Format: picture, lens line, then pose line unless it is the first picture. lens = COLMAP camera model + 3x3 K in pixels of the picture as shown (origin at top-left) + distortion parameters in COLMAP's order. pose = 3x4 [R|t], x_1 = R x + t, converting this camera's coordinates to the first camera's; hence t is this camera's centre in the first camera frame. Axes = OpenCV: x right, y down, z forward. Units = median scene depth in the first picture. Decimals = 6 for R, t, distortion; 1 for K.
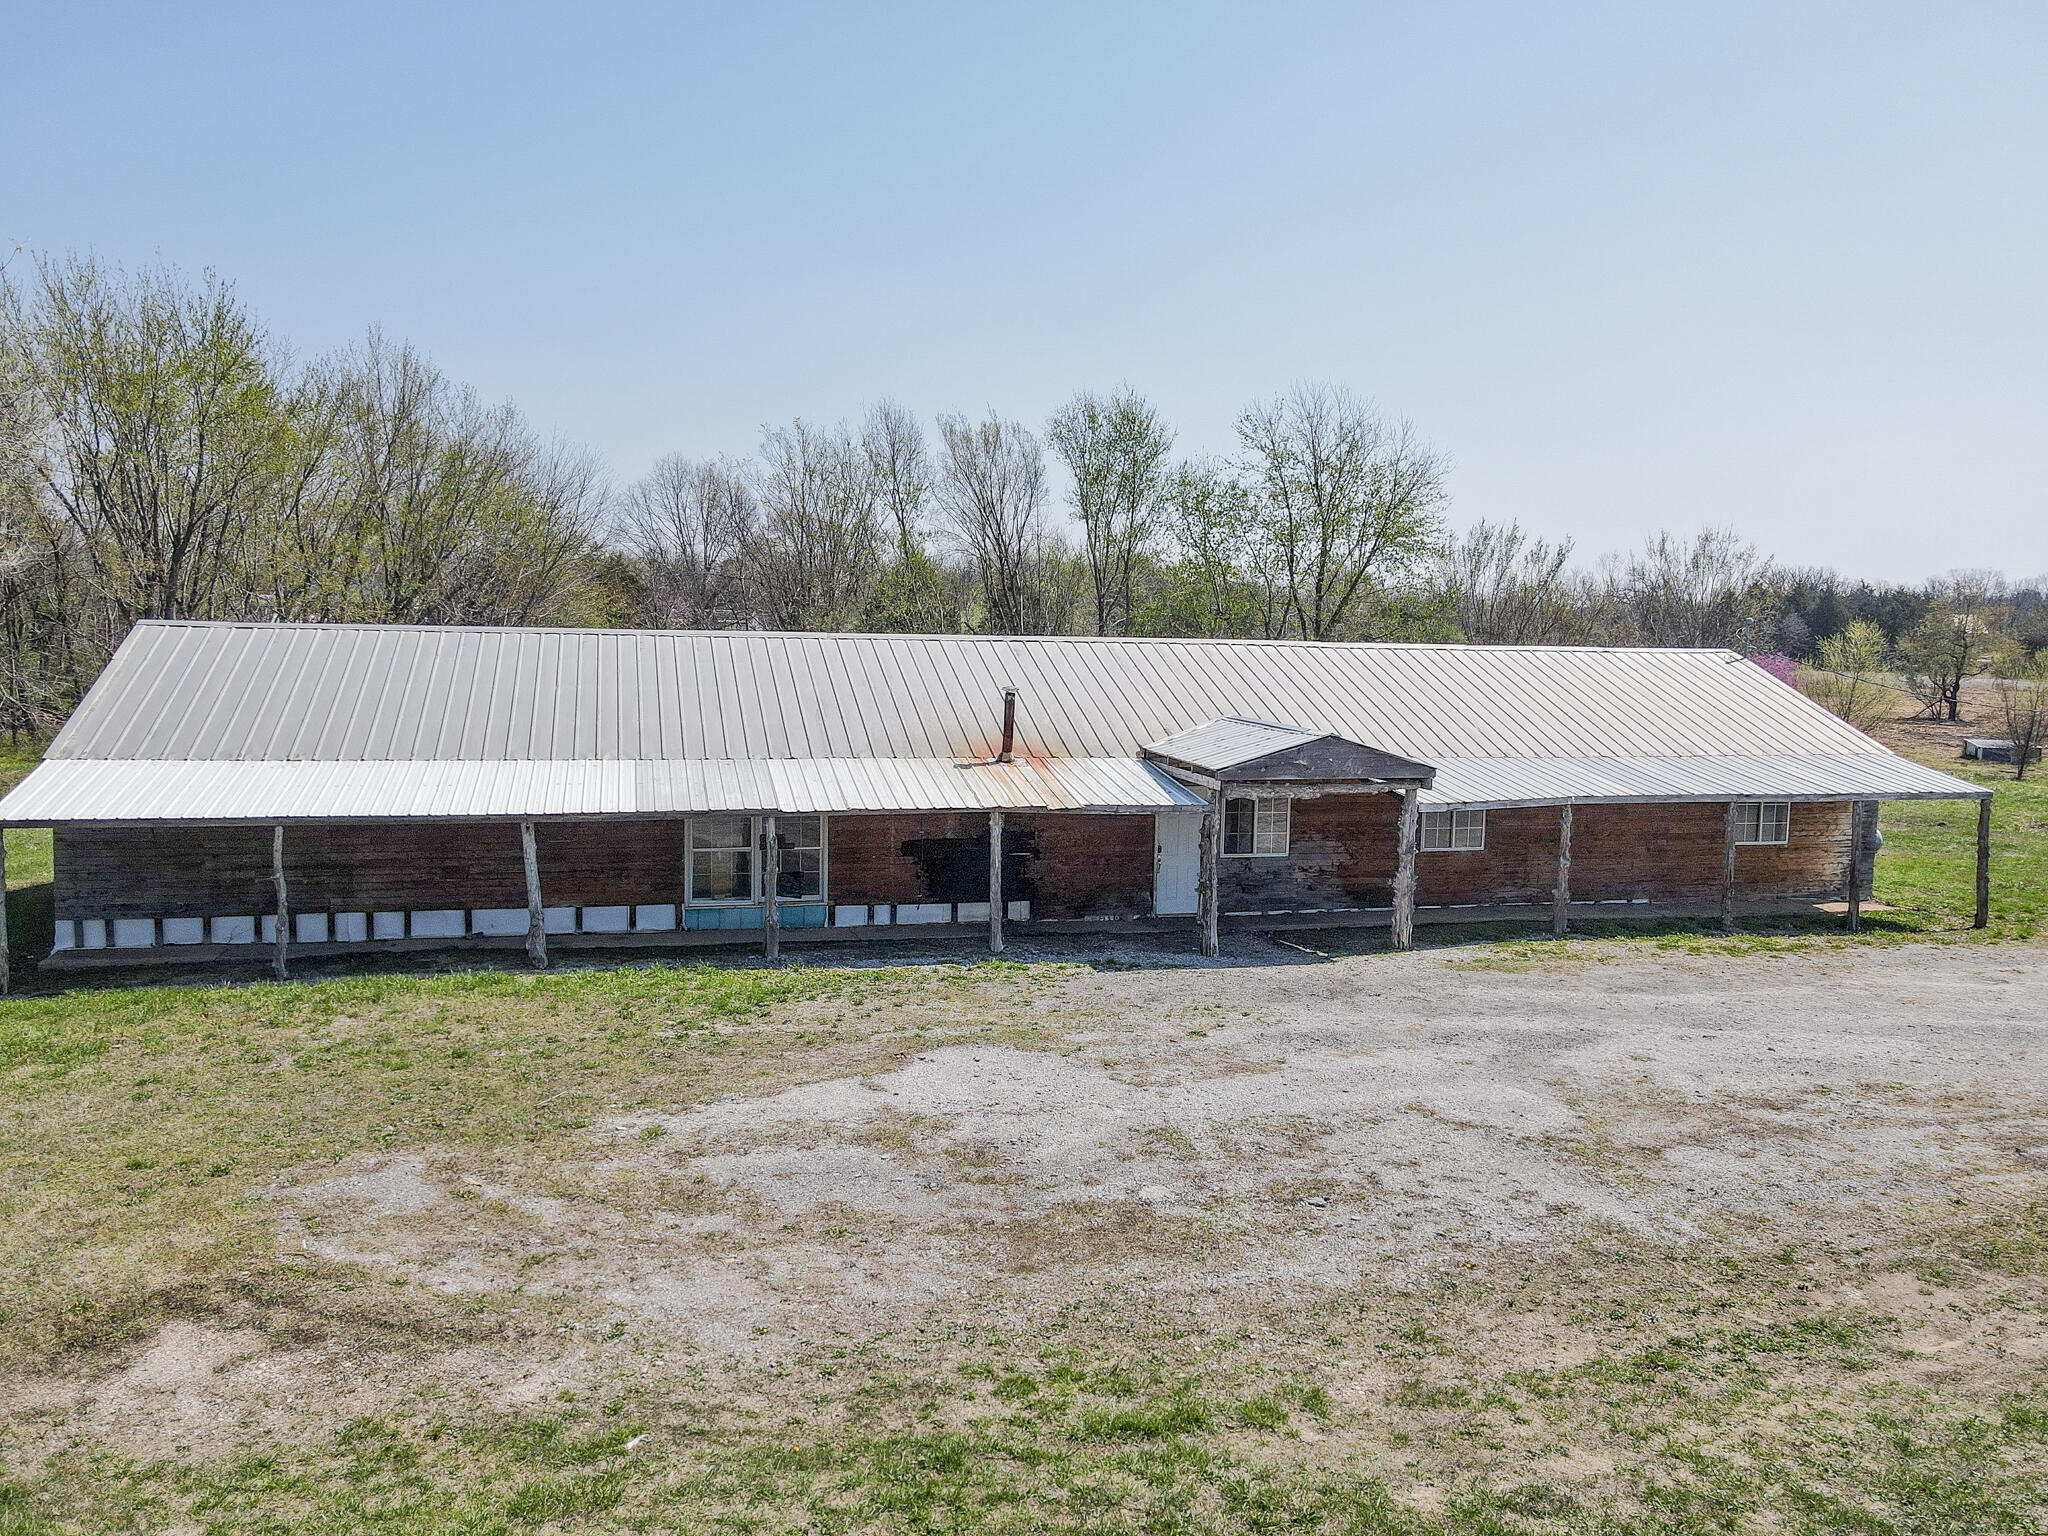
lens RADIAL K [[1492.4, 0, 1013.7], [0, 1492.4, 765.7], [0, 0, 1]] dist [0.017699, -0.008639]
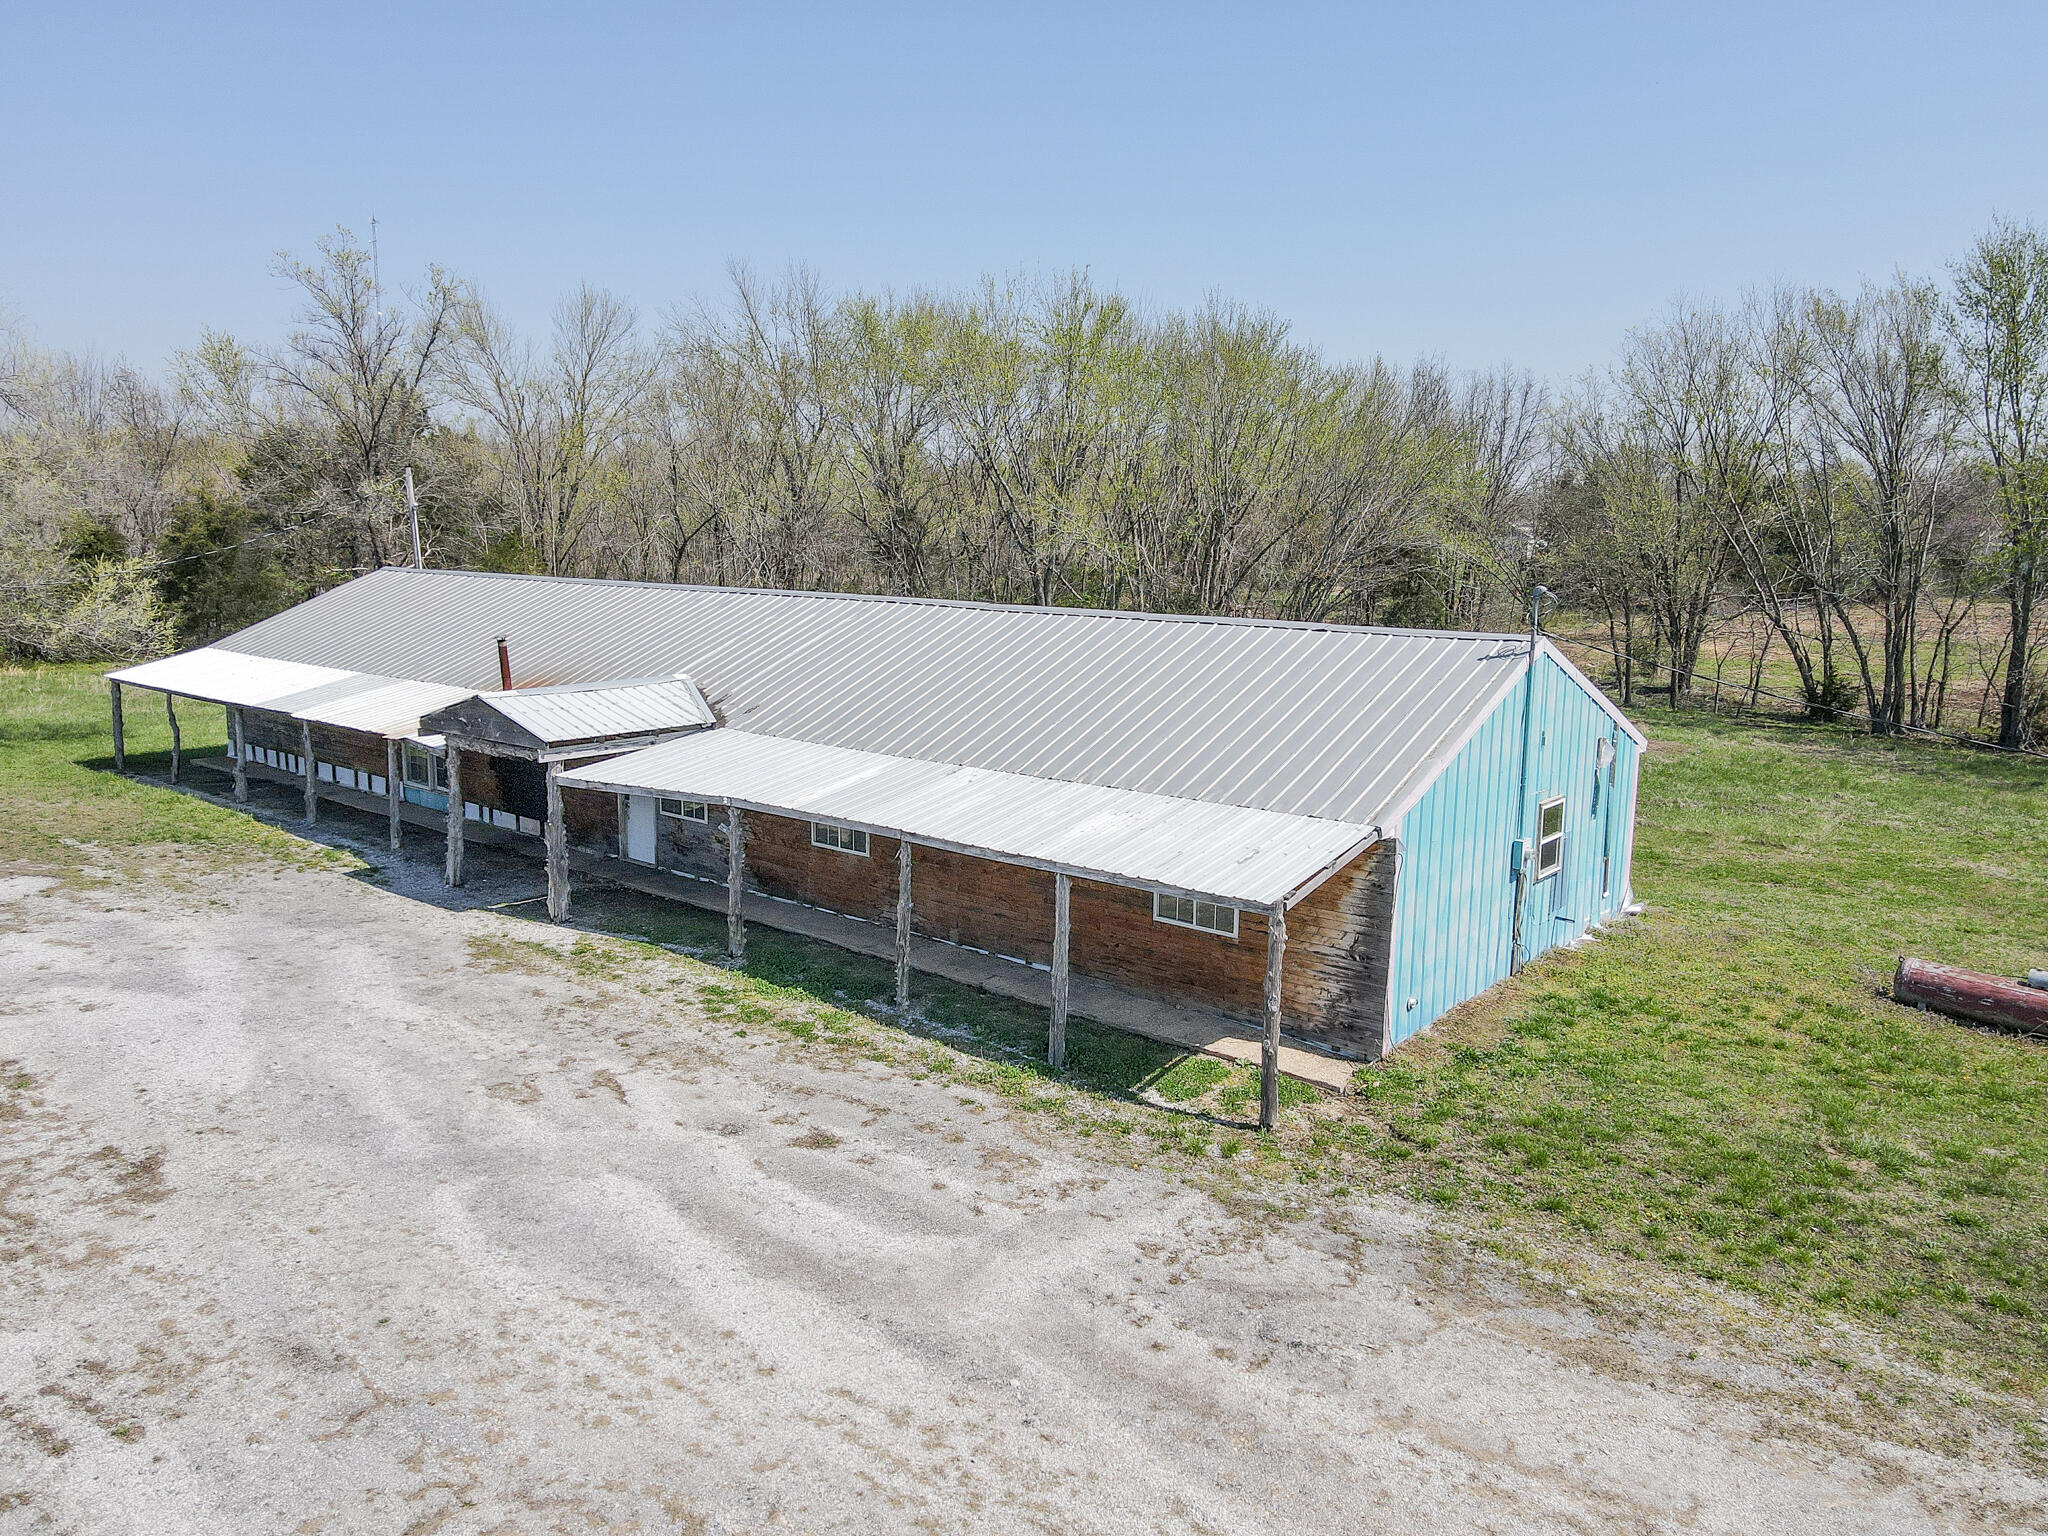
lens RADIAL K [[1492.4, 0, 1019.6], [0, 1492.4, 764.7], [0, 0, 1]] dist [0.017699, -0.008639]
pose [[0.568024, 0.119042, -0.814357, 1.734482], [-0.076818, 0.992833, 0.091551, -0.131701], [0.819419, 0.010554, 0.573098, 0.975722]]
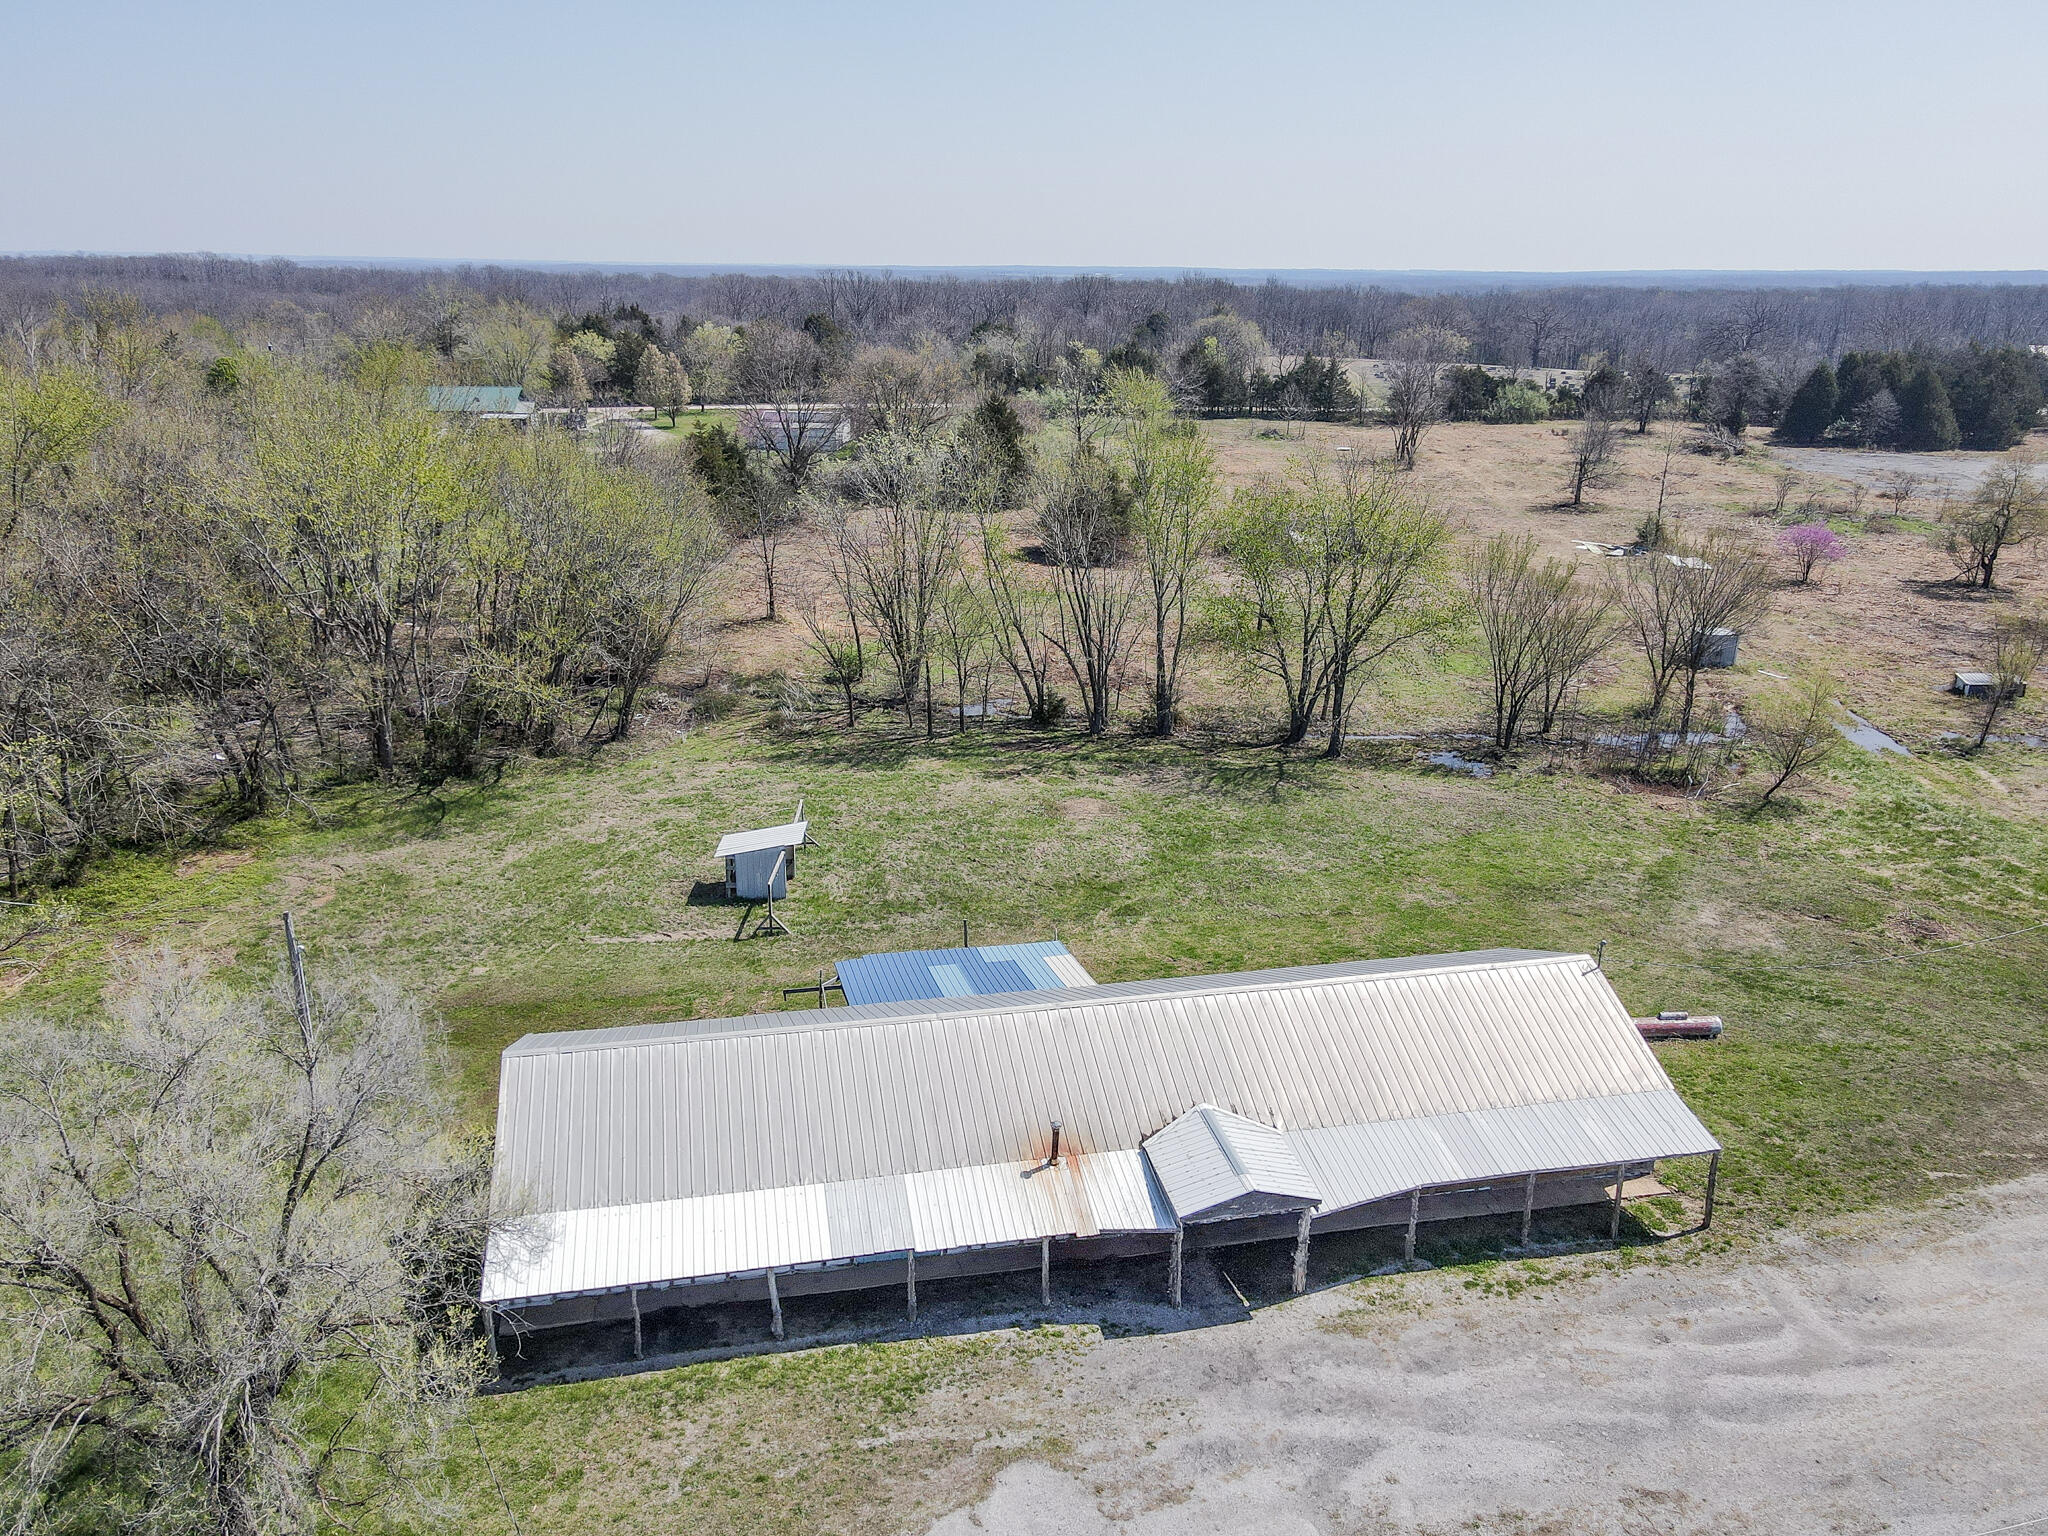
lens RADIAL K [[1492.4, 0, 1011.3], [0, 1492.4, 765.8], [0, 0, 1]] dist [0.017699, -0.008639]
pose [[0.998372, 0.008736, -0.056365, 0.052439], [0.004266, 0.973997, 0.226522, -1.132964], [0.056878, -0.226394, 0.972374, -0.648871]]
